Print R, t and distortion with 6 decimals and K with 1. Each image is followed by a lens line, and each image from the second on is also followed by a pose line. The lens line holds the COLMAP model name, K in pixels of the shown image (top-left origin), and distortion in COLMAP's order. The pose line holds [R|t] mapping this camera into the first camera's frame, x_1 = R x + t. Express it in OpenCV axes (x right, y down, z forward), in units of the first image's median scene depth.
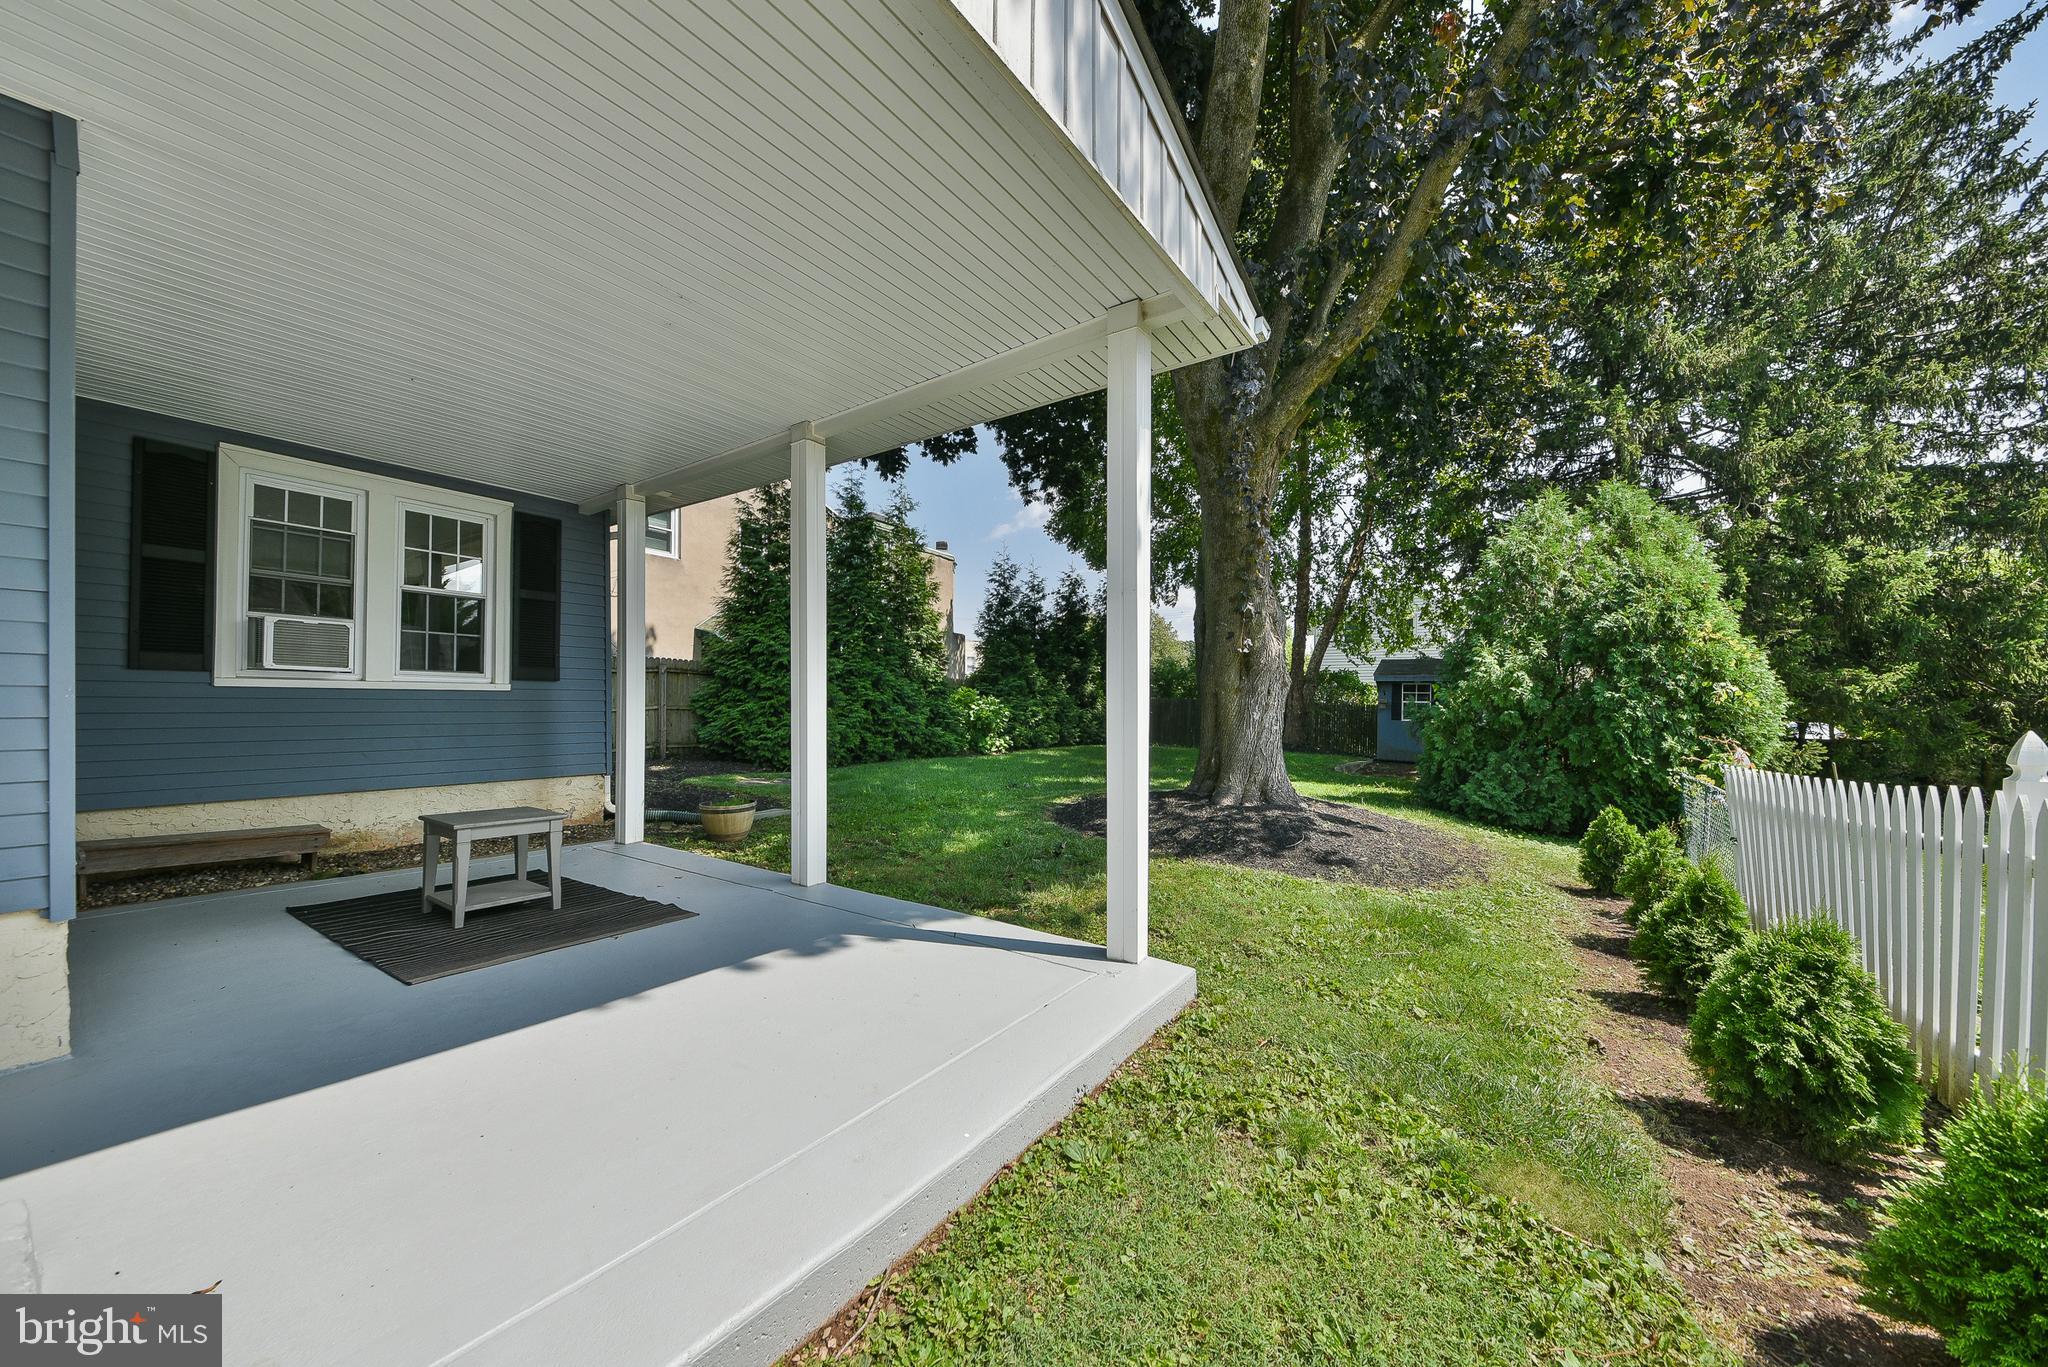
lens RADIAL K [[721.0, 0, 1030.3], [0, 721.0, 700.6], [0, 0, 1]] dist [0.004902, -0.005923]
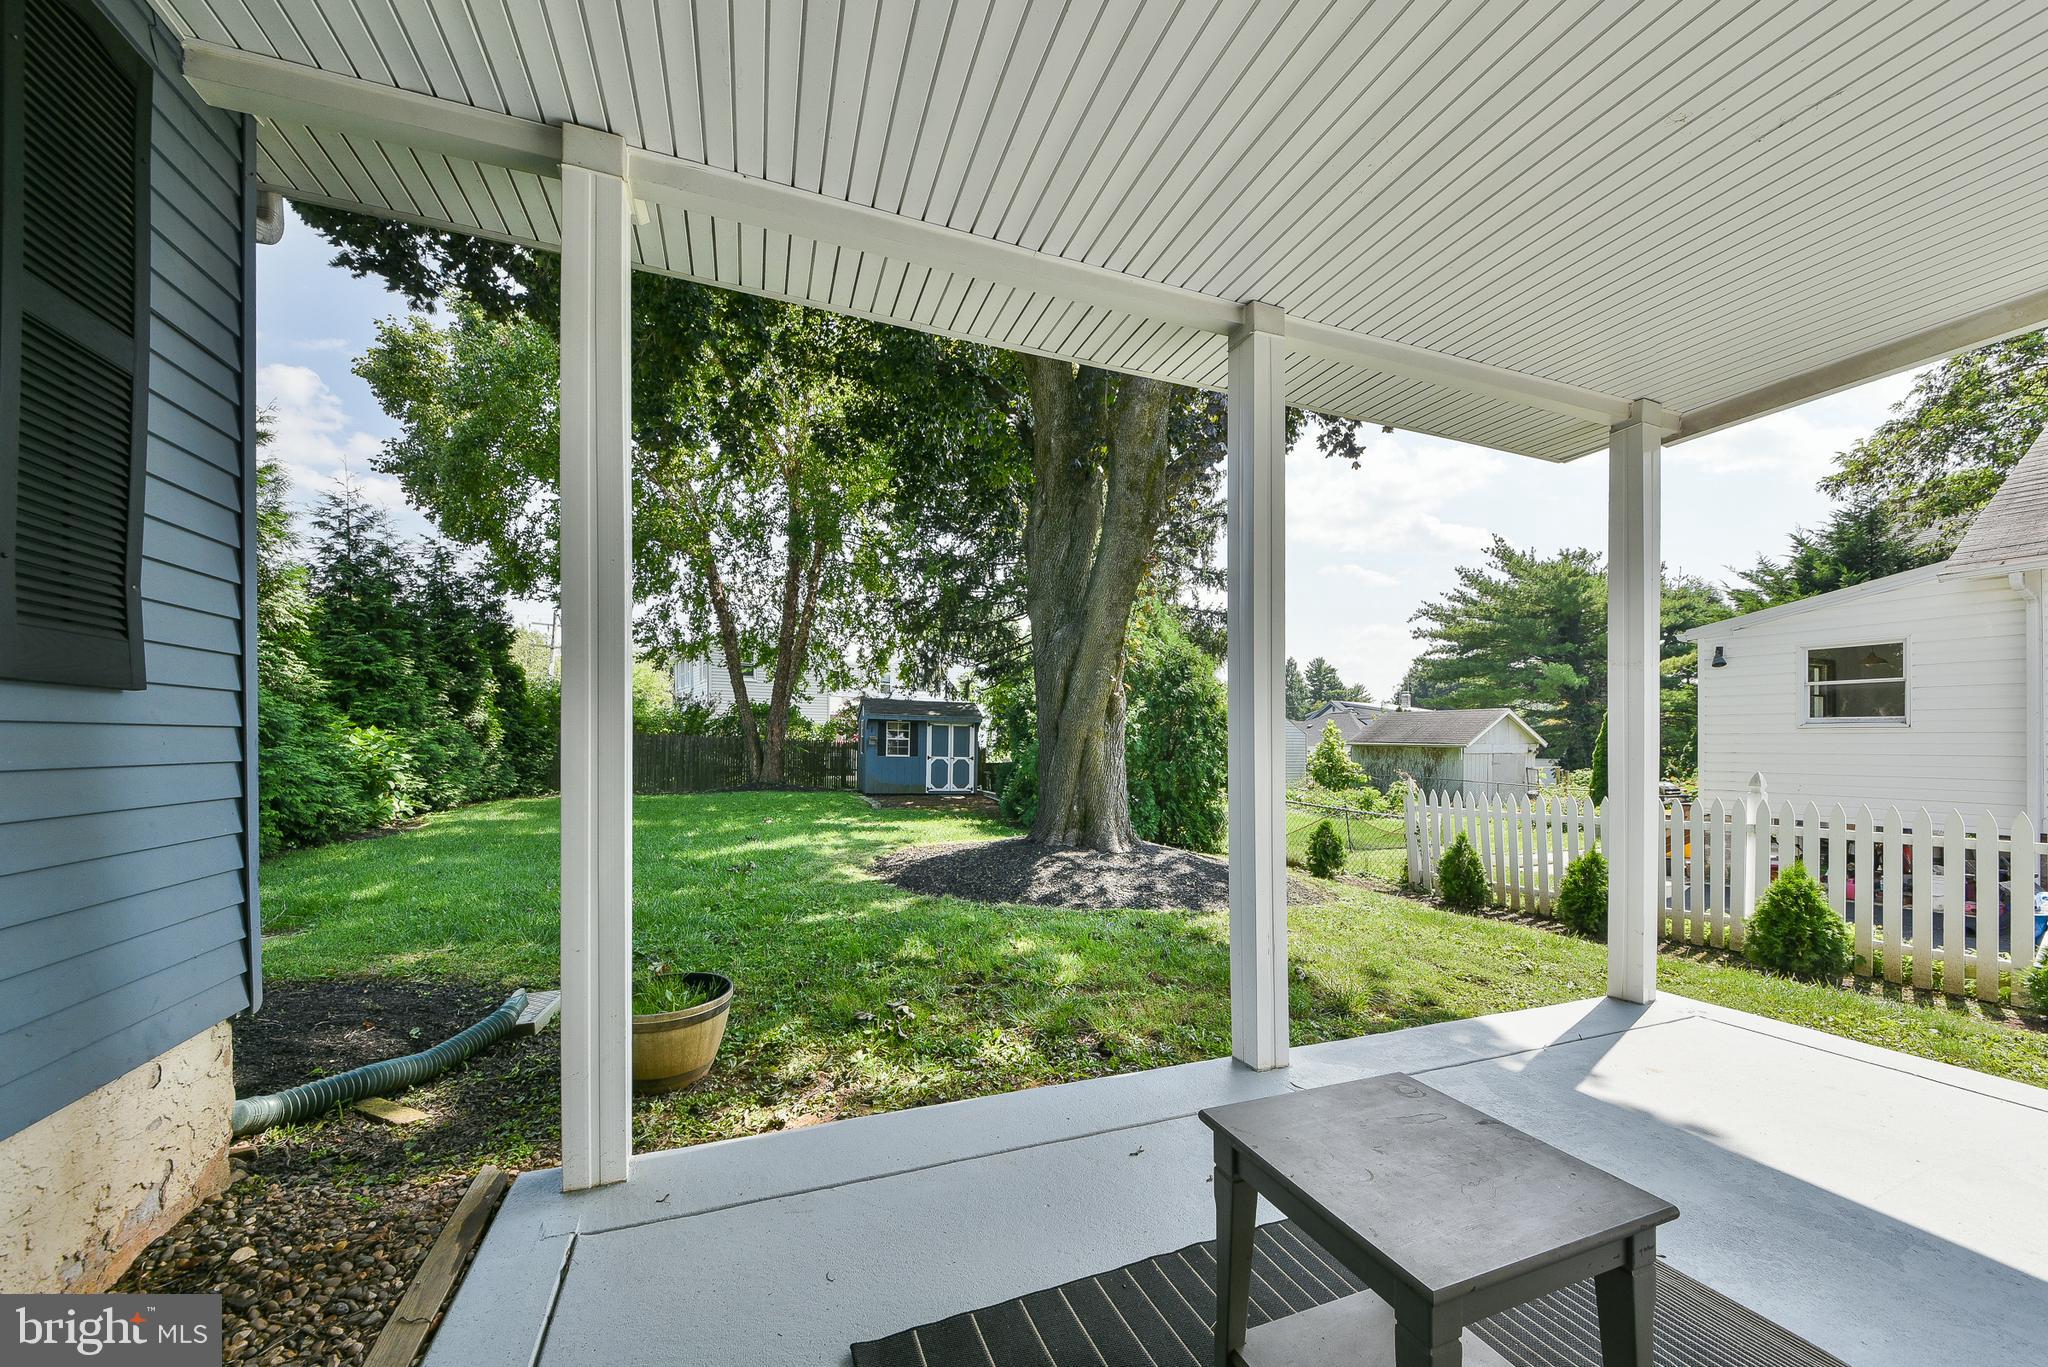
lens RADIAL K [[721.0, 0, 1032.8], [0, 721.0, 757.4], [0, 0, 1]] dist [0.004902, -0.005923]
pose [[0.581796, -0.018785, 0.813118, -0.571074], [-0.009906, 0.999495, 0.030178, -0.012872], [-0.813275, -0.025612, 0.581316, 0.508337]]
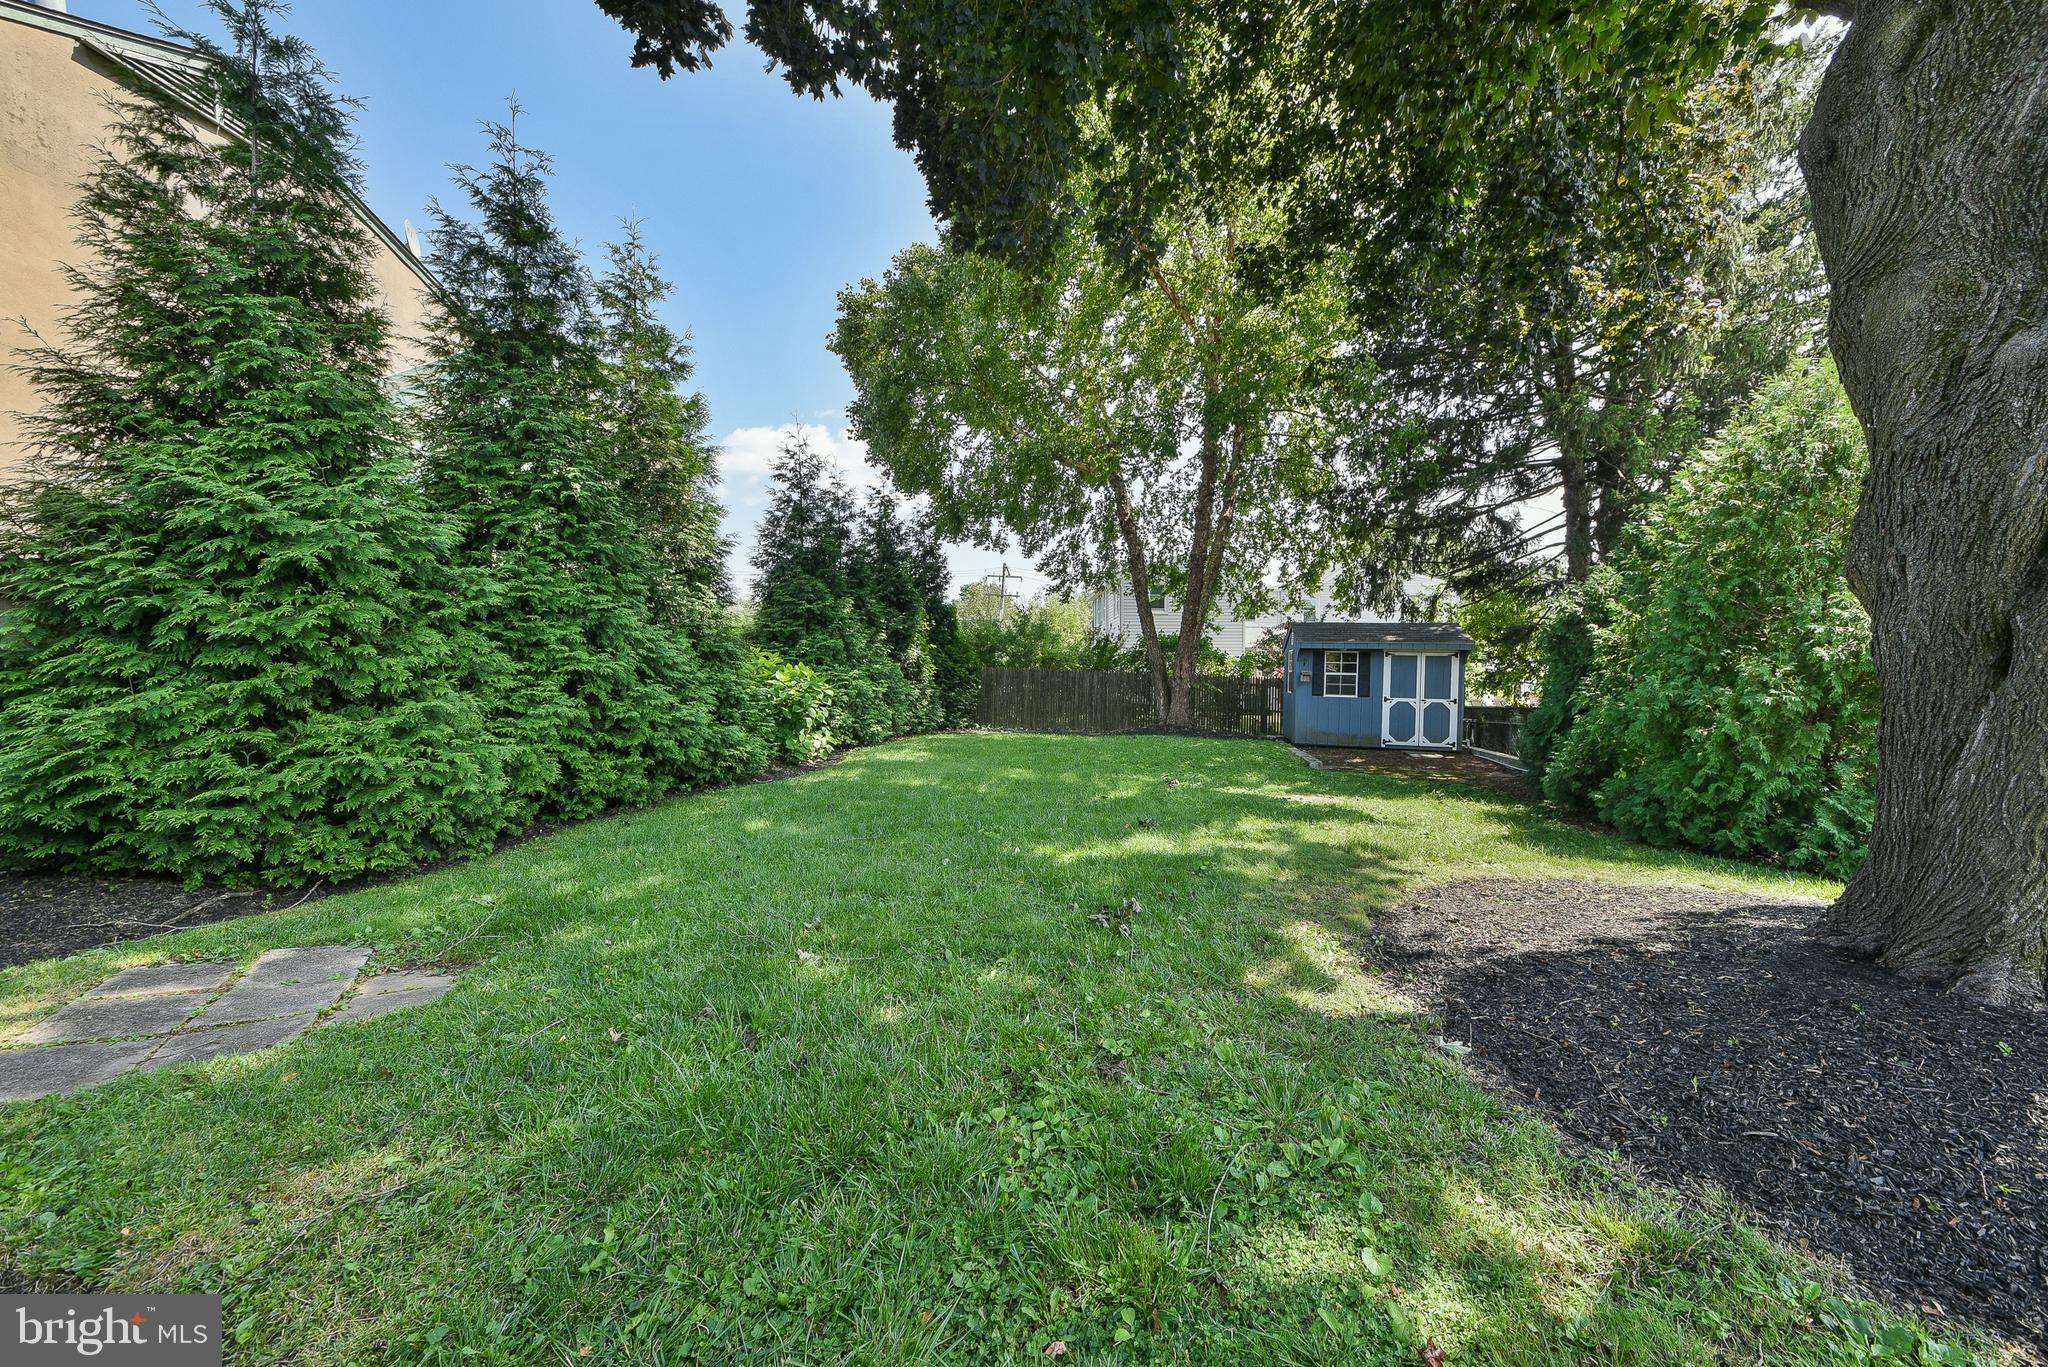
lens RADIAL K [[721.0, 0, 1026.8], [0, 721.0, 695.2], [0, 0, 1]] dist [0.004902, -0.005923]
pose [[0.924690, -0.011136, 0.380557, -0.265101], [-0.003560, 0.999275, 0.037892, -0.009795], [-0.380703, -0.036393, 0.923981, 0.938366]]
